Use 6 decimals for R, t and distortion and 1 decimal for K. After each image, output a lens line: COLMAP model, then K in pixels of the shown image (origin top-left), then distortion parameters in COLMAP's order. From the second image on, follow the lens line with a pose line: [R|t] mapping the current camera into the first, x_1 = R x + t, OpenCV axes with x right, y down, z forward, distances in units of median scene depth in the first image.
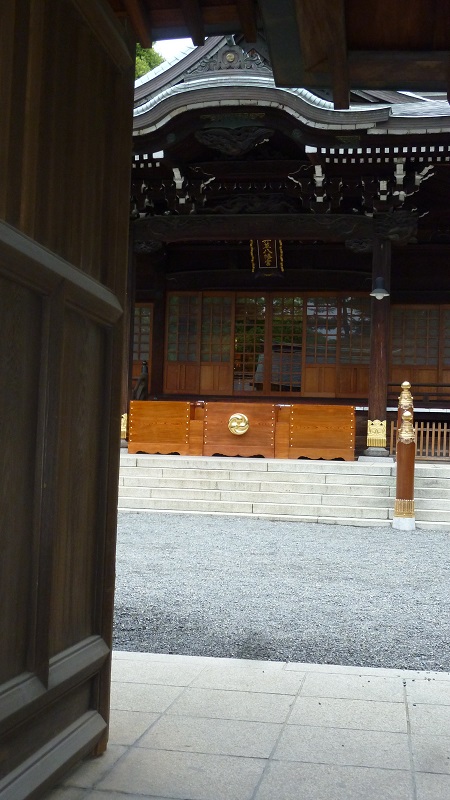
lens RADIAL K [[1046.4, 0, 225.2], [0, 1046.4, 399.3], [0, 0, 1]] dist [-0.017863, 0.000000]
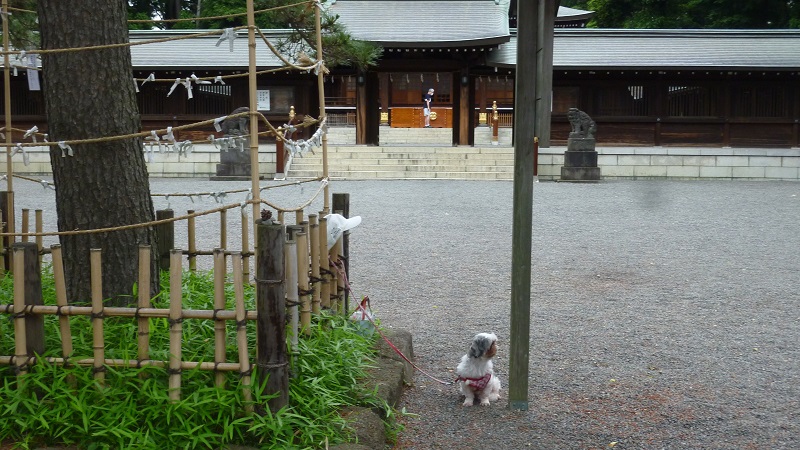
lens RADIAL K [[1046.4, 0, 399.2], [0, 1046.4, 224.3], [0, 0, 1]] dist [-0.017863, 0.000000]
pose [[0.995467, -0.035360, 0.088291, -0.303030], [0.023686, 0.991240, 0.129928, -0.048479], [-0.092112, -0.127248, 0.987585, -1.595710]]
